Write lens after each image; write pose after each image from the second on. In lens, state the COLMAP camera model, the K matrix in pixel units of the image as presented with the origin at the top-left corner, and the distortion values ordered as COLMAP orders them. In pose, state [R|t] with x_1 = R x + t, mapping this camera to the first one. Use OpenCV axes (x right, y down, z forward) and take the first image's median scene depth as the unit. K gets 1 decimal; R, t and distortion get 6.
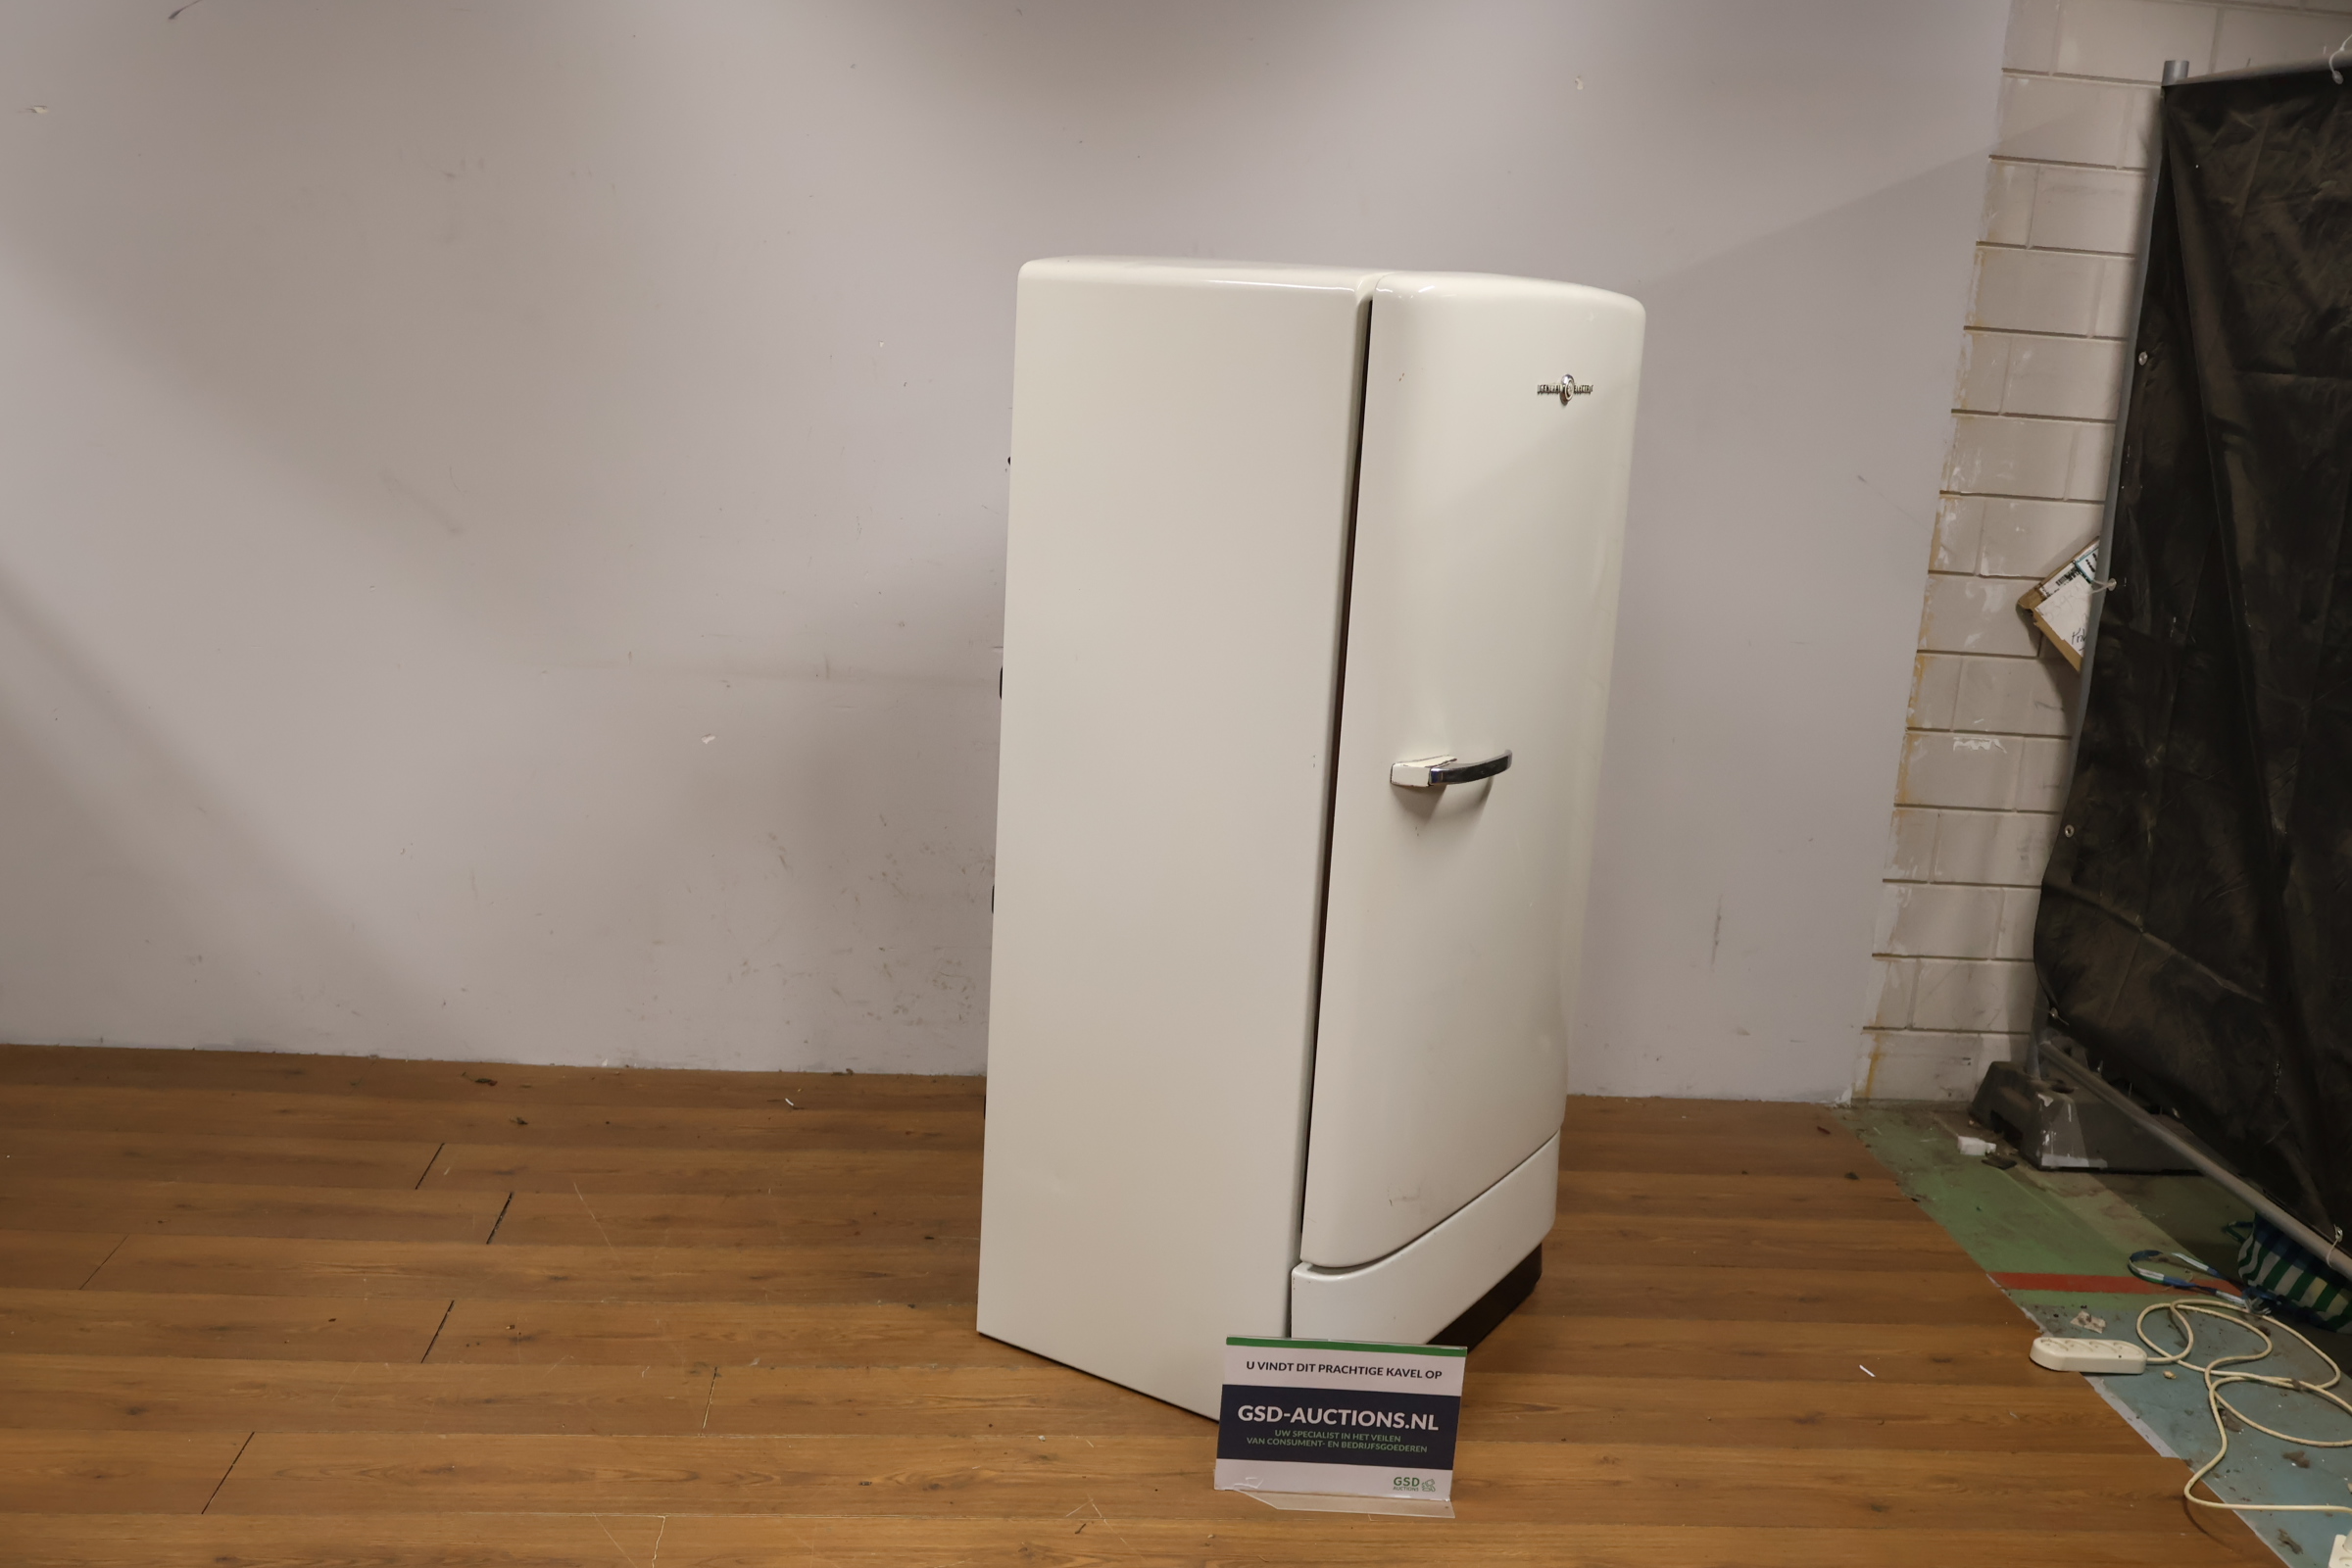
lens RADIAL K [[2190.8, 0, 1187.6], [0, 2190.8, 791.7], [0, 0, 1]] dist [-0.000153, 0.000000]
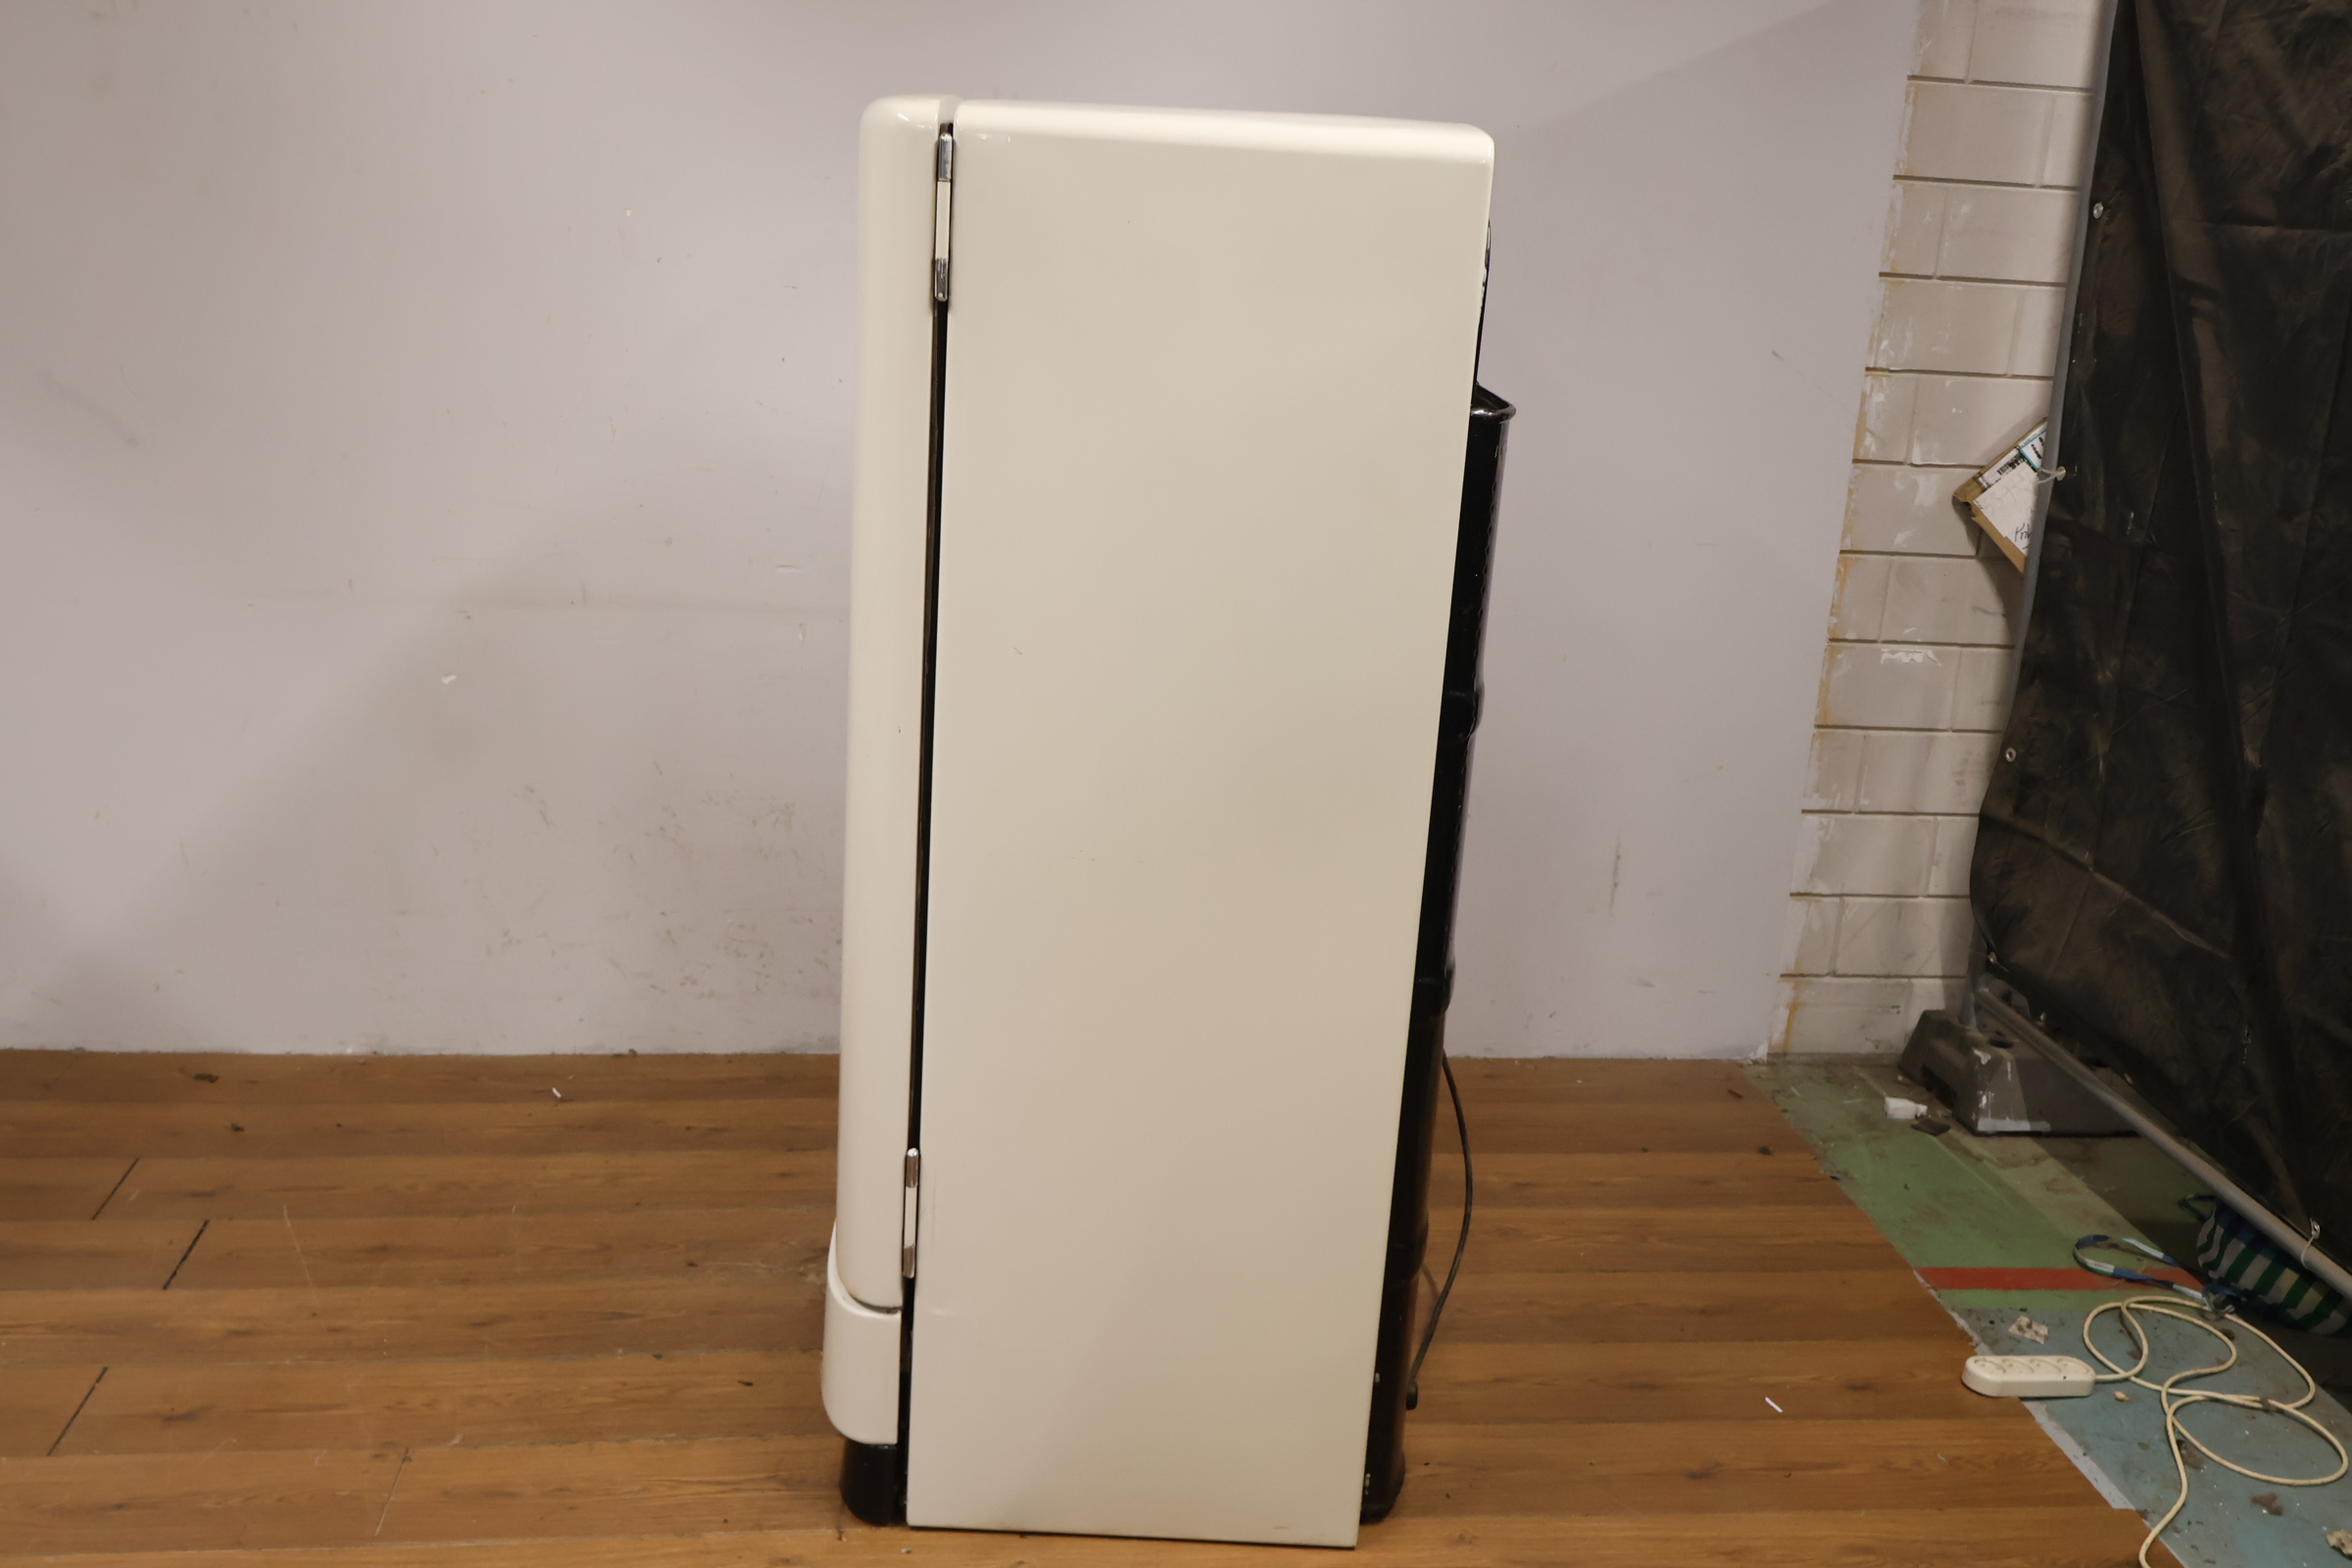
lens RADIAL K [[2190.8, 0, 1179.5], [0, 2190.8, 802.4], [0, 0, 1]] dist [-0.000153, 0.000000]
pose [[0.999647, -0.018122, 0.019444, 0.052307], [0.016913, 0.998017, 0.060633, -0.023168], [-0.020505, -0.060282, 0.997971, 0.130081]]
